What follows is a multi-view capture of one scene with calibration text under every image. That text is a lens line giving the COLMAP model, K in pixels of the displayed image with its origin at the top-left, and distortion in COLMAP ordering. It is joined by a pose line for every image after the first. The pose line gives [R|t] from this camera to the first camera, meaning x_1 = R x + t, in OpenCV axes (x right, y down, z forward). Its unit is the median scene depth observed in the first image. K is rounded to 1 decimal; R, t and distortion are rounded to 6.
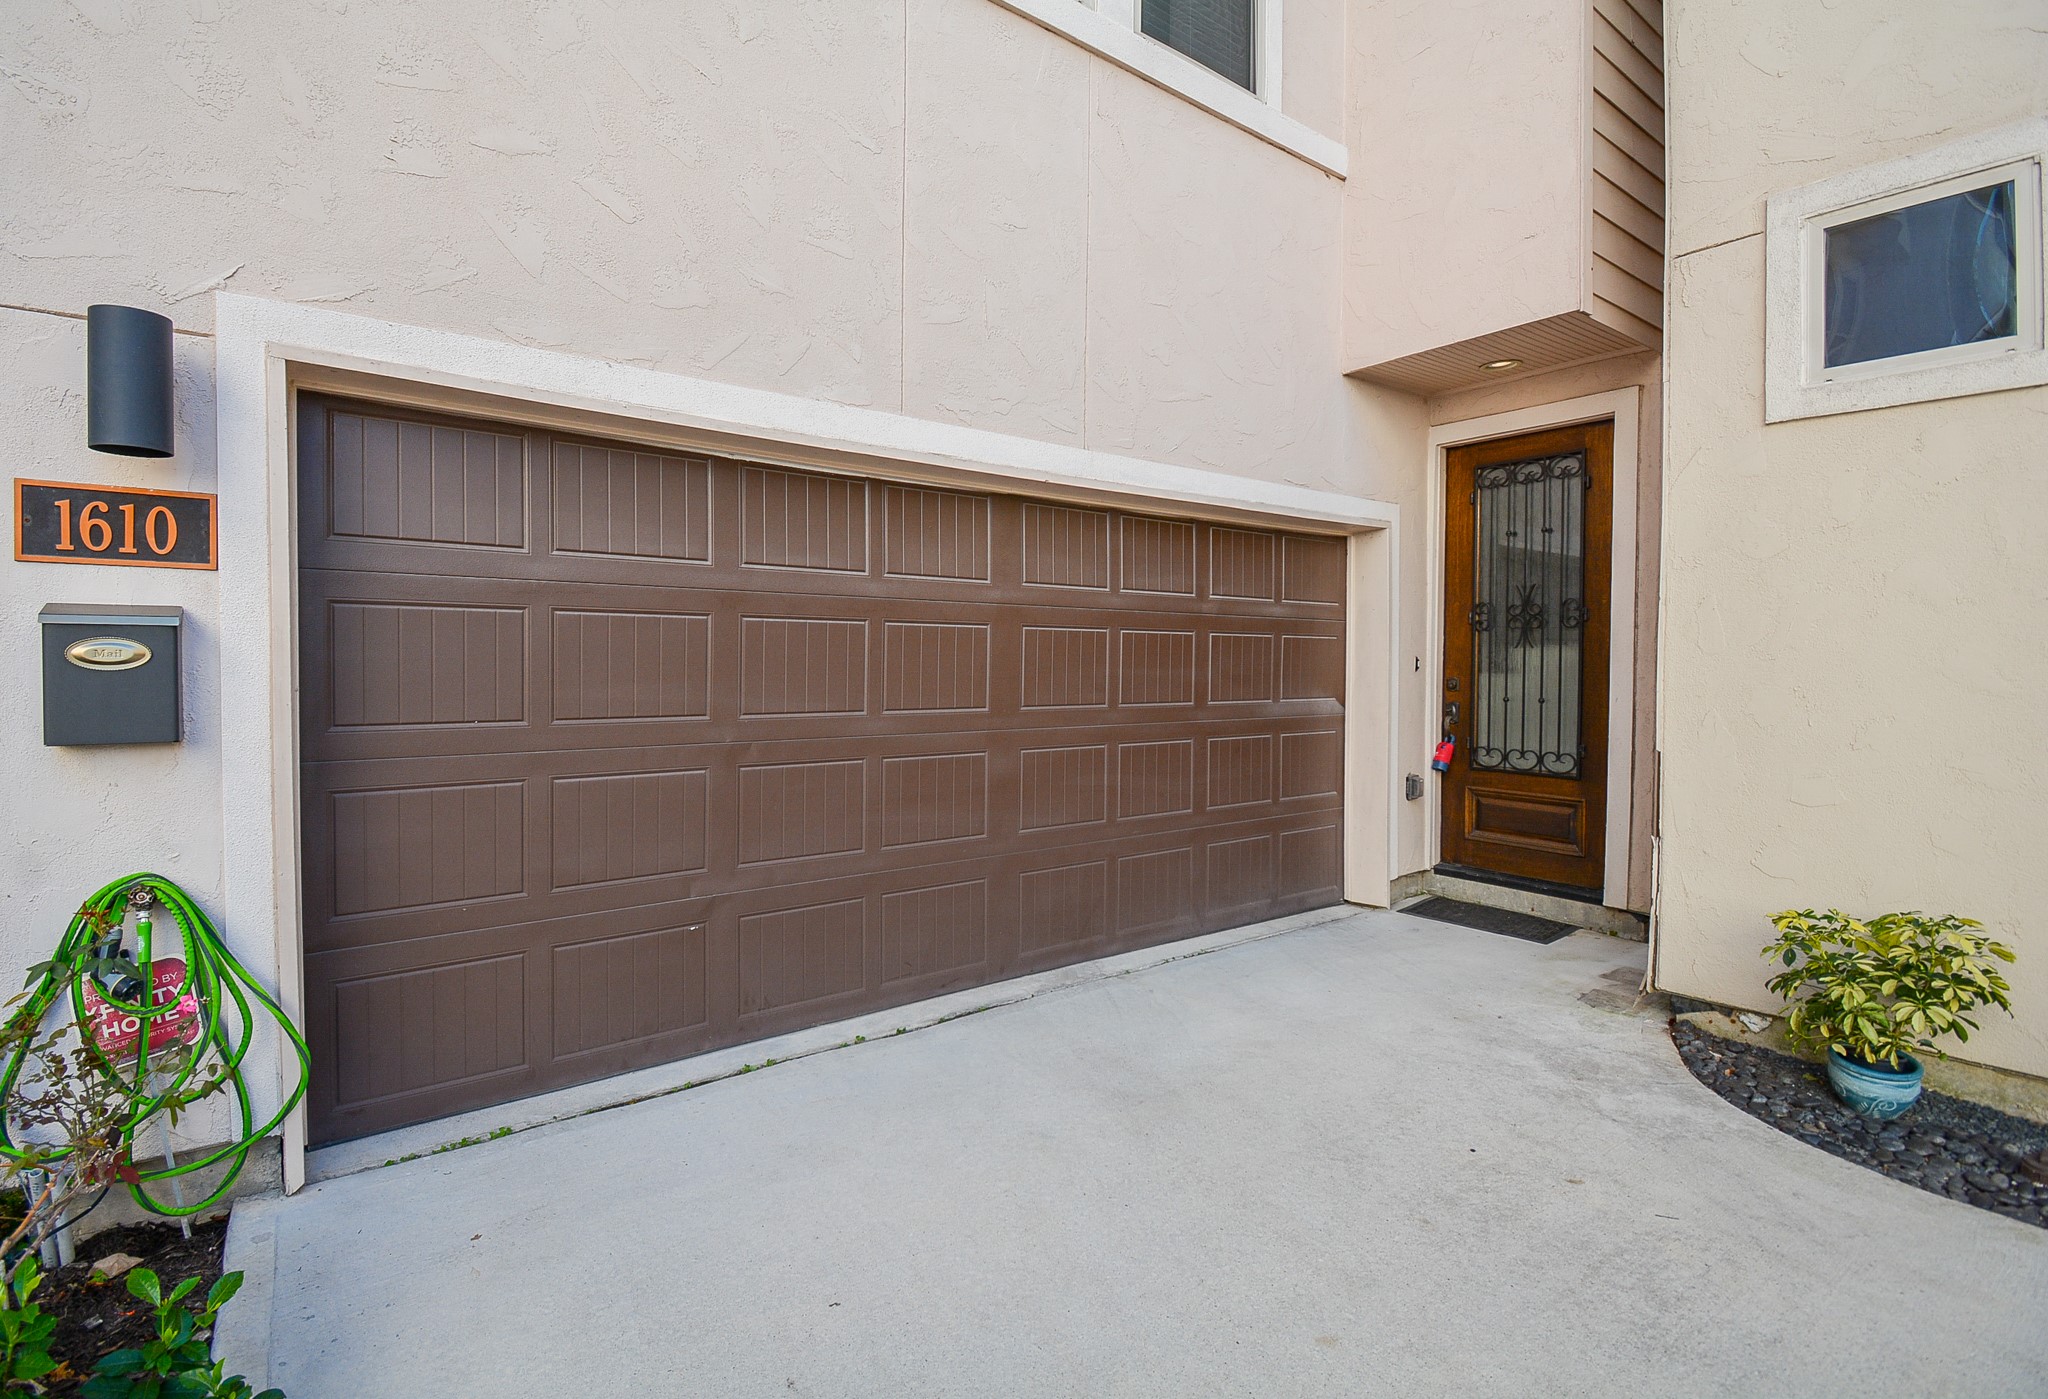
lens RADIAL K [[937.4, 0, 974.5], [0, 937.4, 668.9], [0, 0, 1]] dist [0.001603, 0.000014]
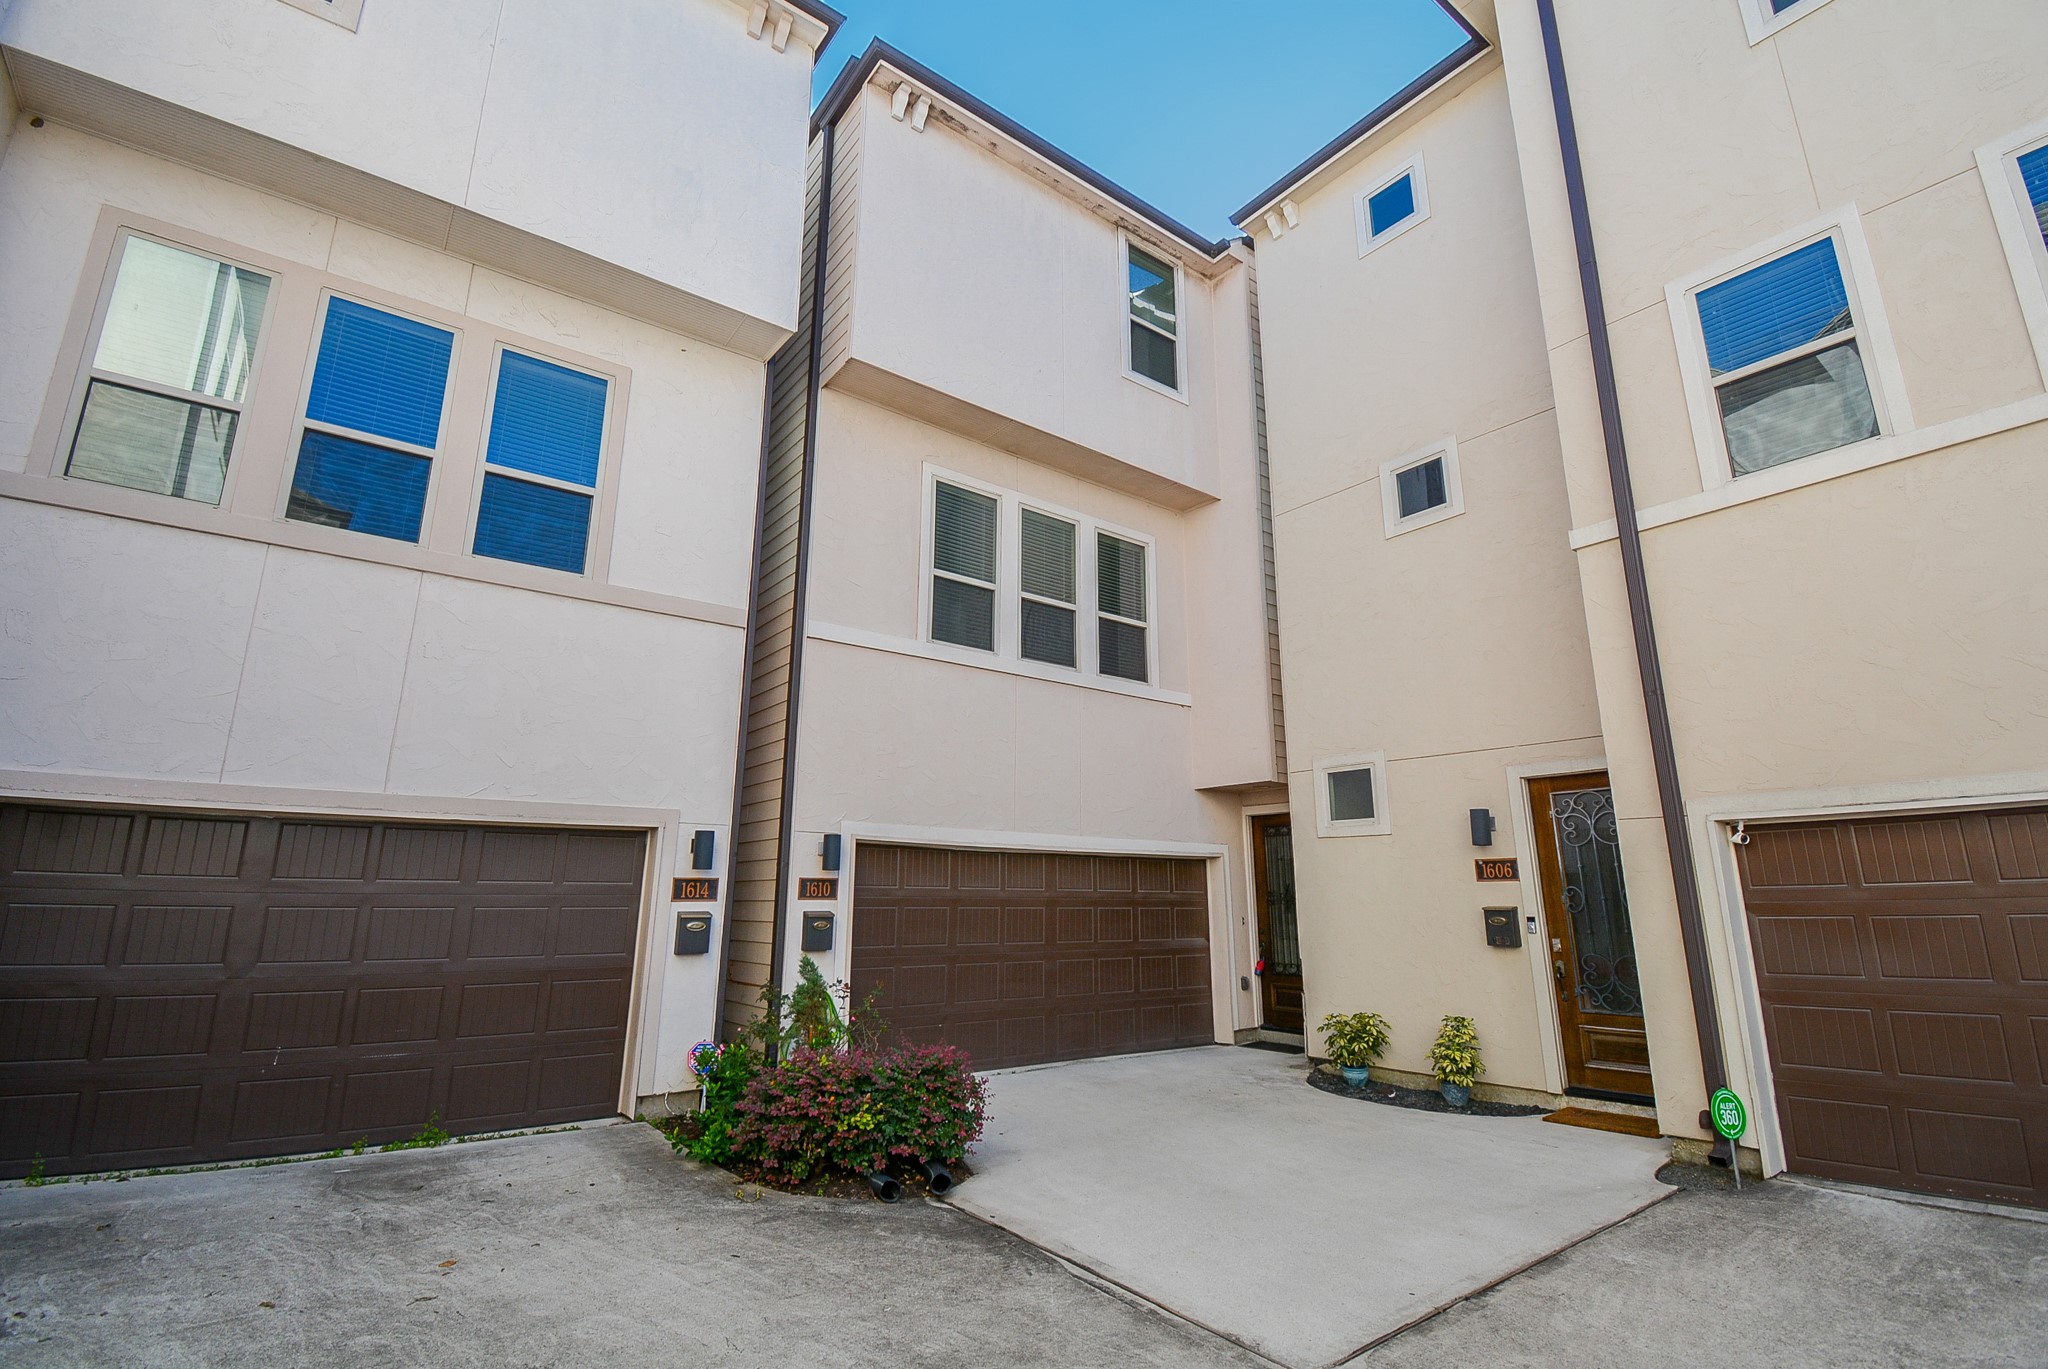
lens RADIAL K [[907.6, 0, 1009.7], [0, 907.6, 684.8], [0, 0, 1]] dist [0.004505, -0.005638]
pose [[0.999624, 0.006928, 0.026539, -0.107739], [-0.000295, 0.970233, -0.242174, -0.027029], [-0.027427, 0.242075, 0.969870, -1.107223]]
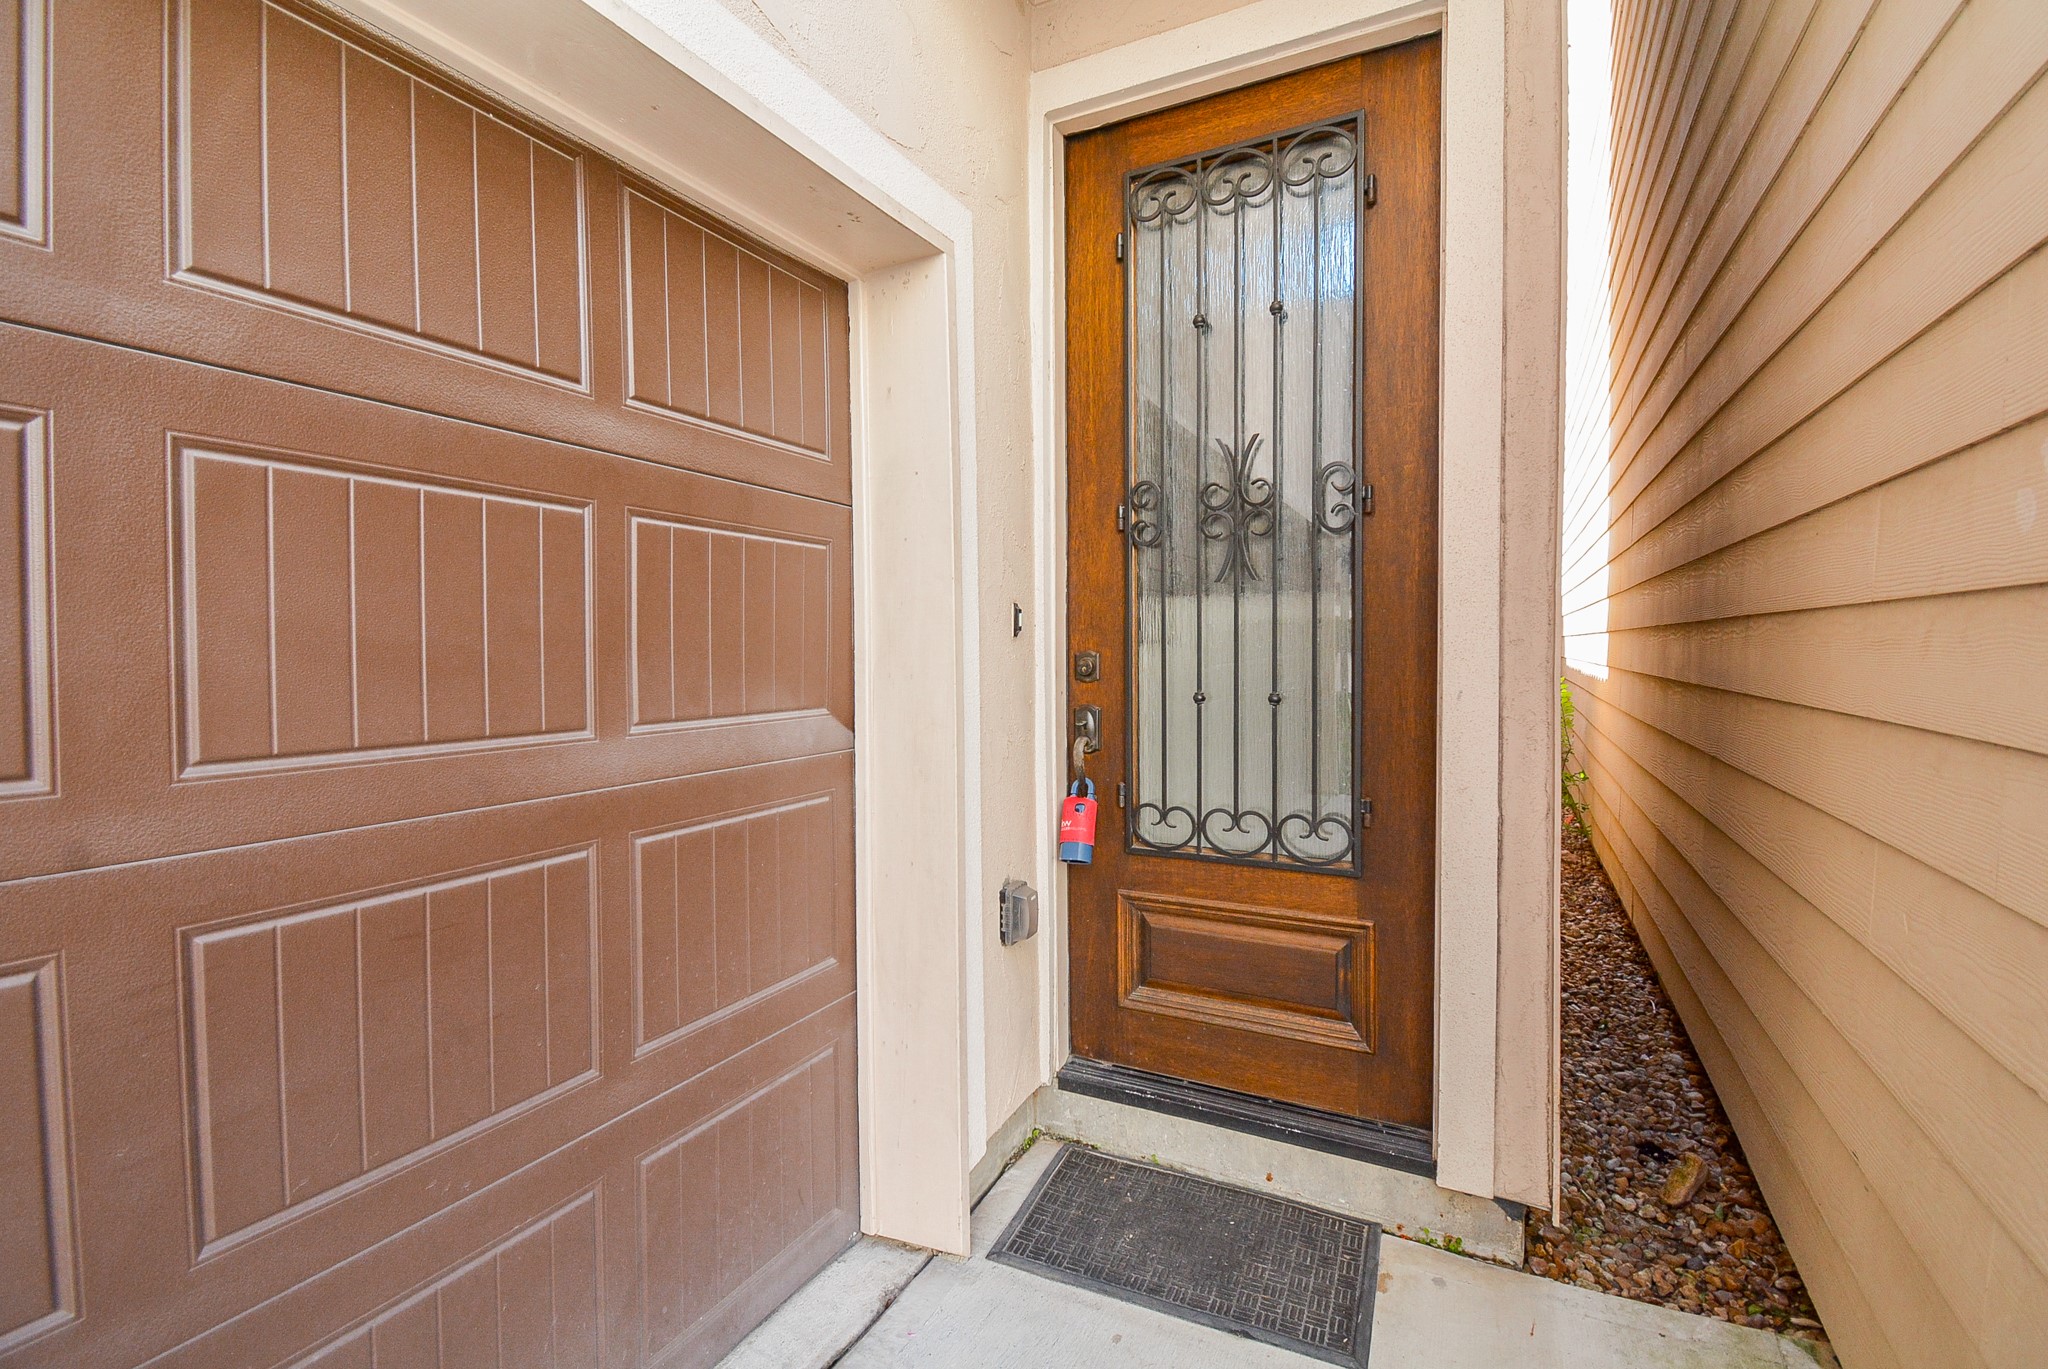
lens RADIAL K [[907.6, 0, 1018.7], [0, 907.6, 667.0], [0, 0, 1]] dist [0.004505, -0.005638]
pose [[0.887907, -0.022430, 0.459475, 0.293842], [0.019413, 0.999748, 0.011289, 0.011825], [-0.459613, -0.001104, 0.888119, 0.658432]]
